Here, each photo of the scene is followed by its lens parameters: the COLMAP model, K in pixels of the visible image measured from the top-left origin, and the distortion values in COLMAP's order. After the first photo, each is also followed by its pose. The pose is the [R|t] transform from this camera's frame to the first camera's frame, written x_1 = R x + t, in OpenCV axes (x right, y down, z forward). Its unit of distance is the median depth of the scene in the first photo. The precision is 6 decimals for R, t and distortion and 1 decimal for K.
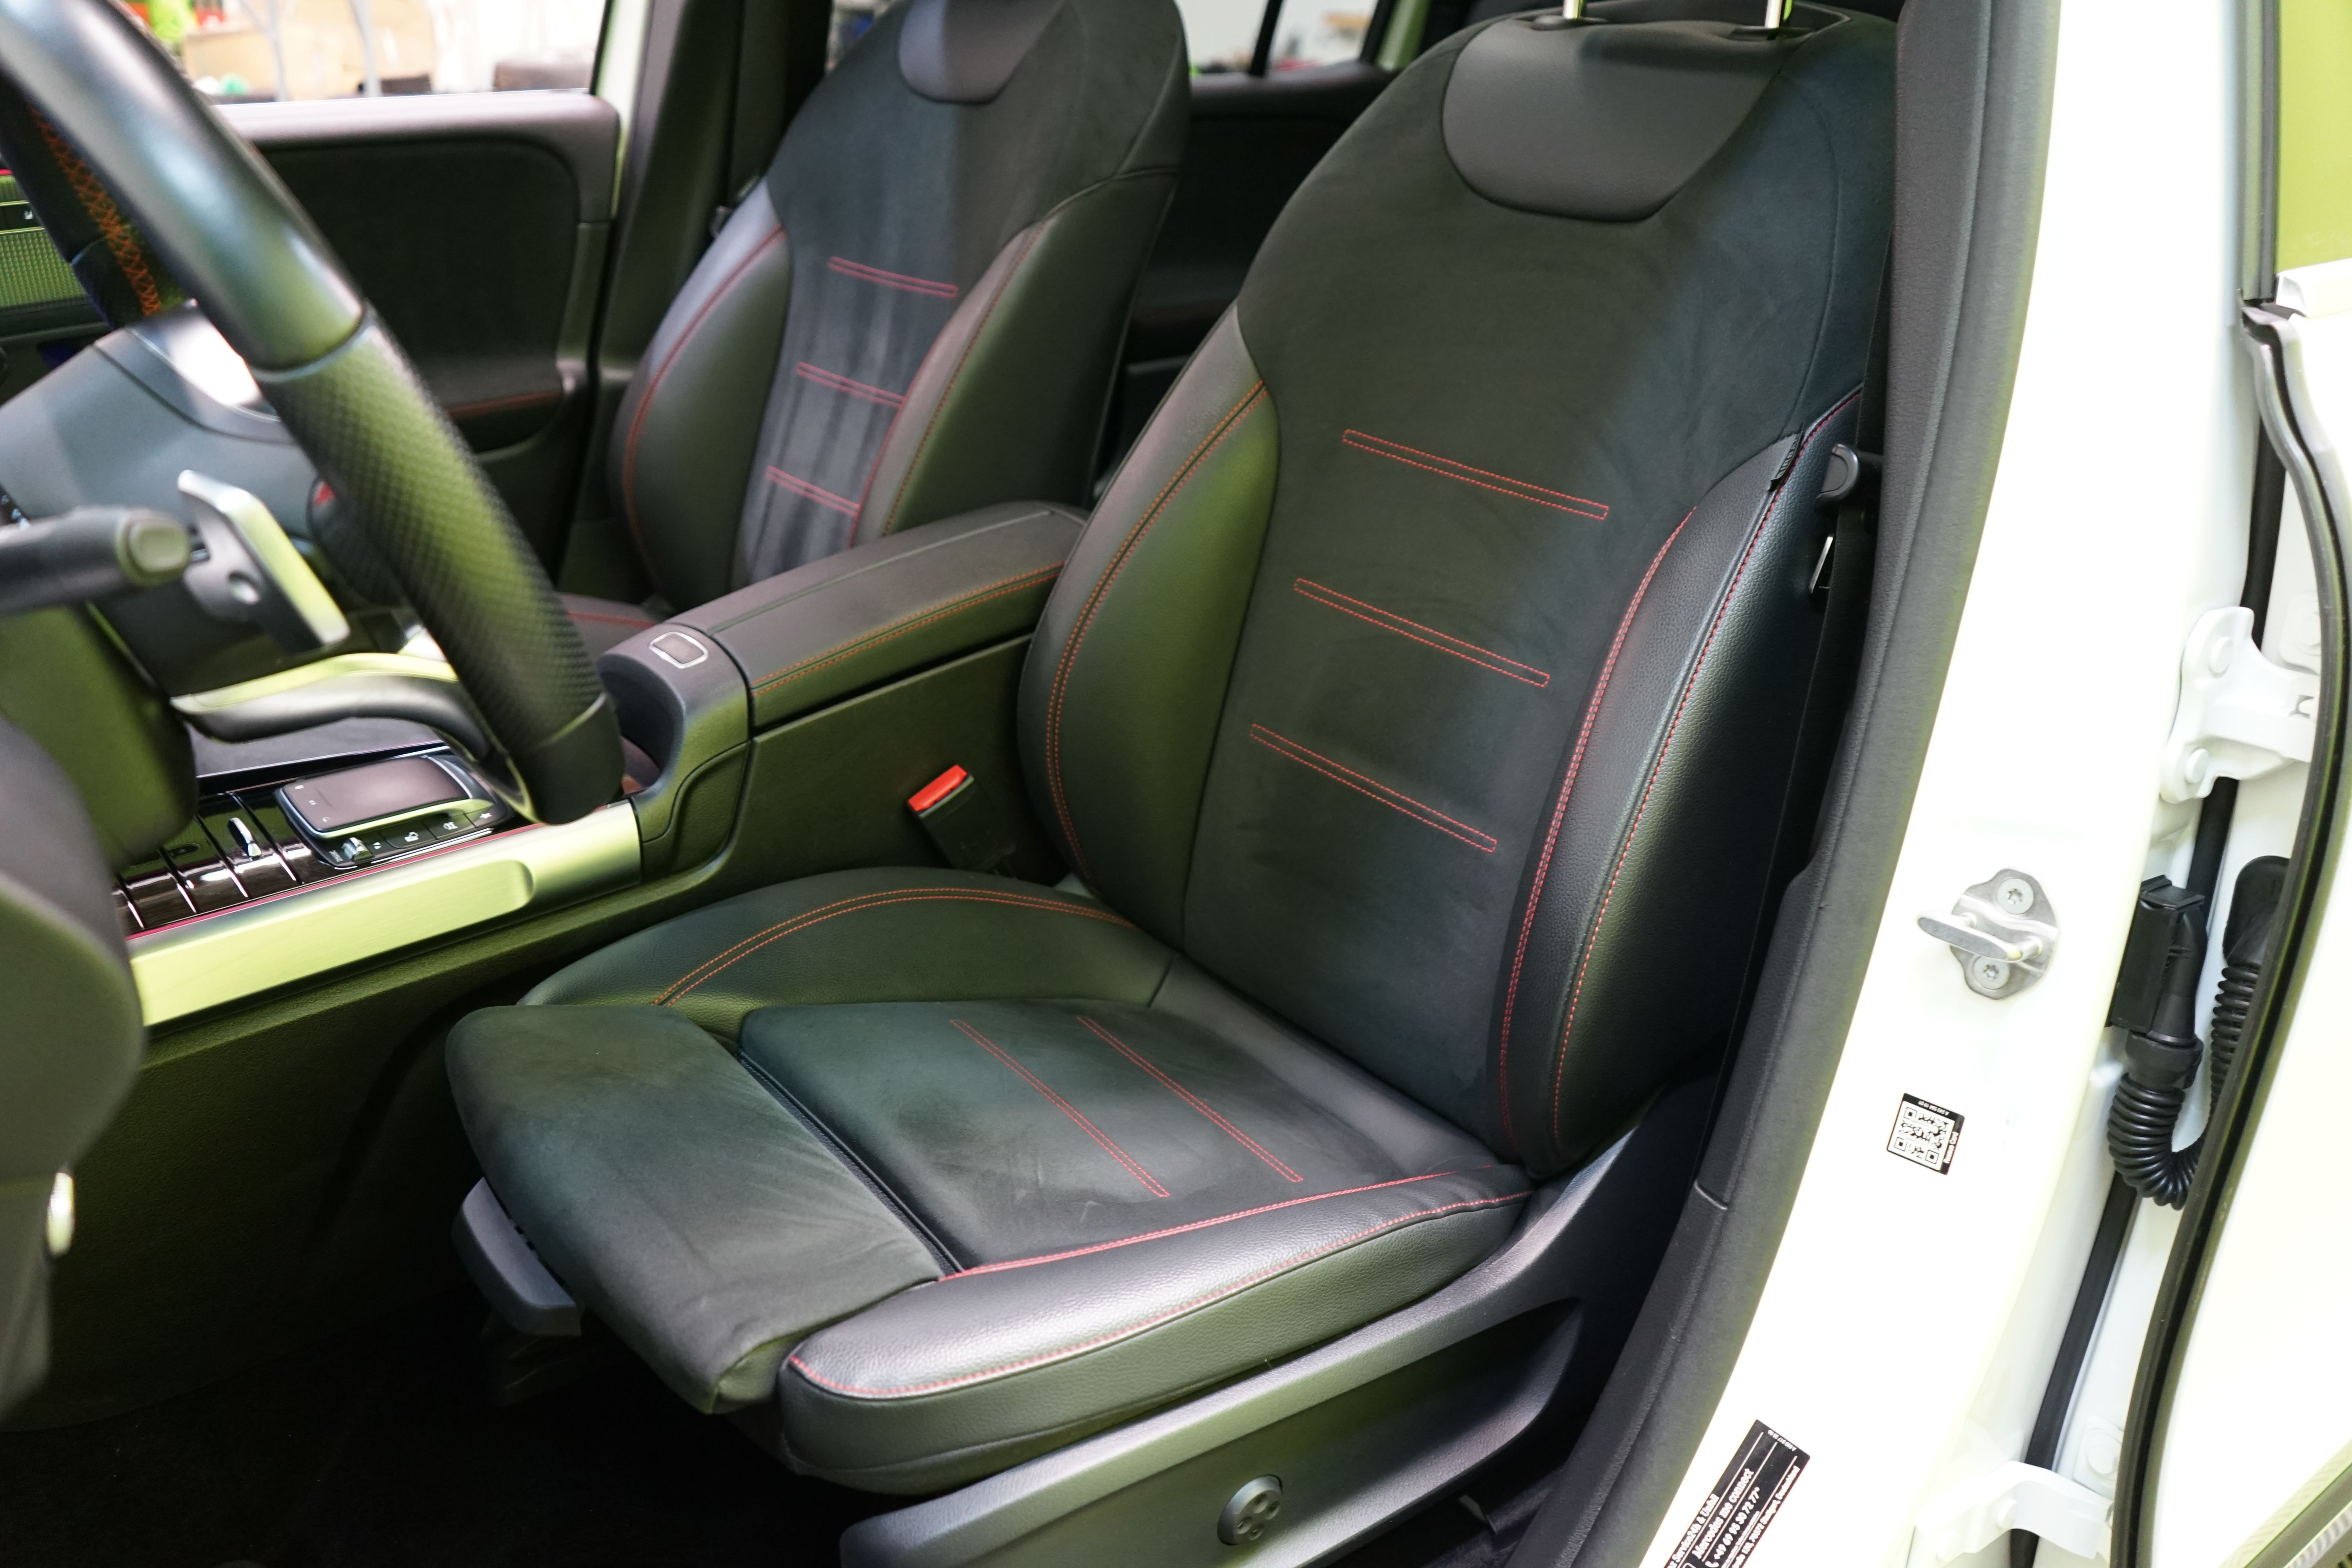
lens RADIAL K [[1900.8, 0, 1176.3], [0, 1900.8, 784.3], [0, 0, 1]] dist [-0.013263, 0.015632]
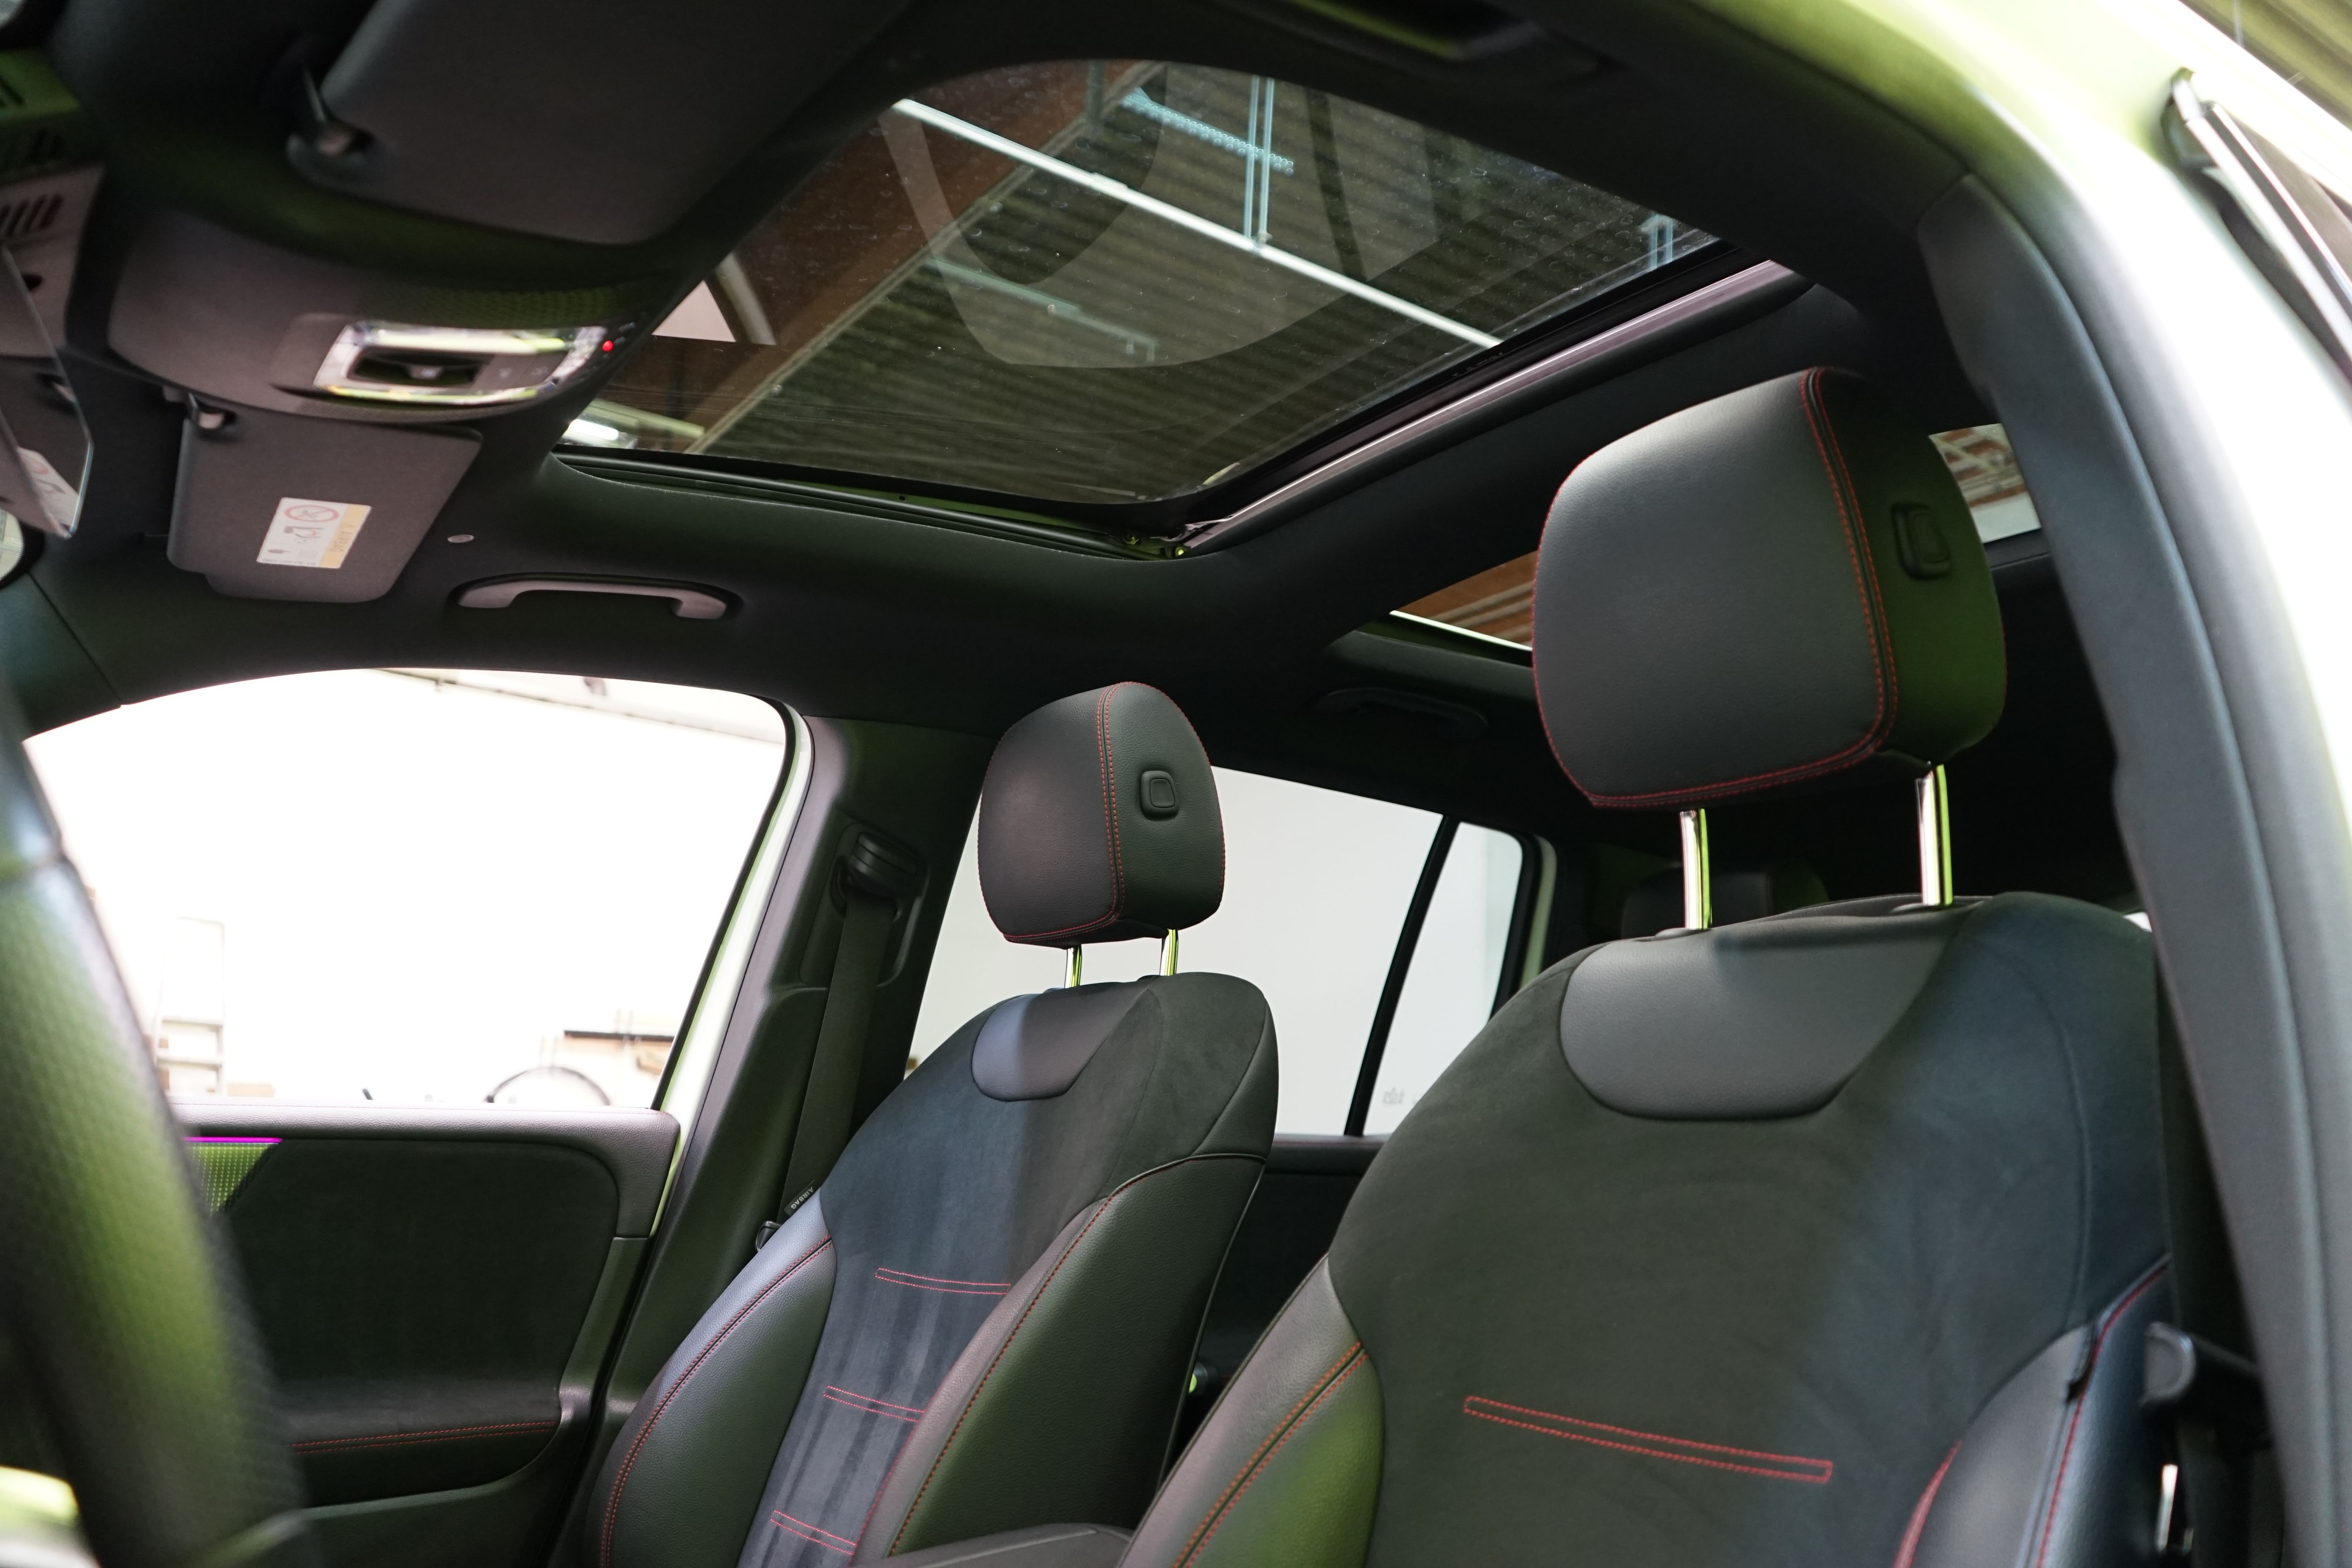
lens RADIAL K [[1900.8, 0, 1174.0], [0, 1900.8, 783.3], [0, 0, 1]] dist [-0.013263, 0.015632]
pose [[0.998353, 0.001259, -0.057362, 0.009951], [-0.033643, 0.822695, -0.567487, 0.043733], [0.046476, 0.568482, 0.821382, 0.160494]]
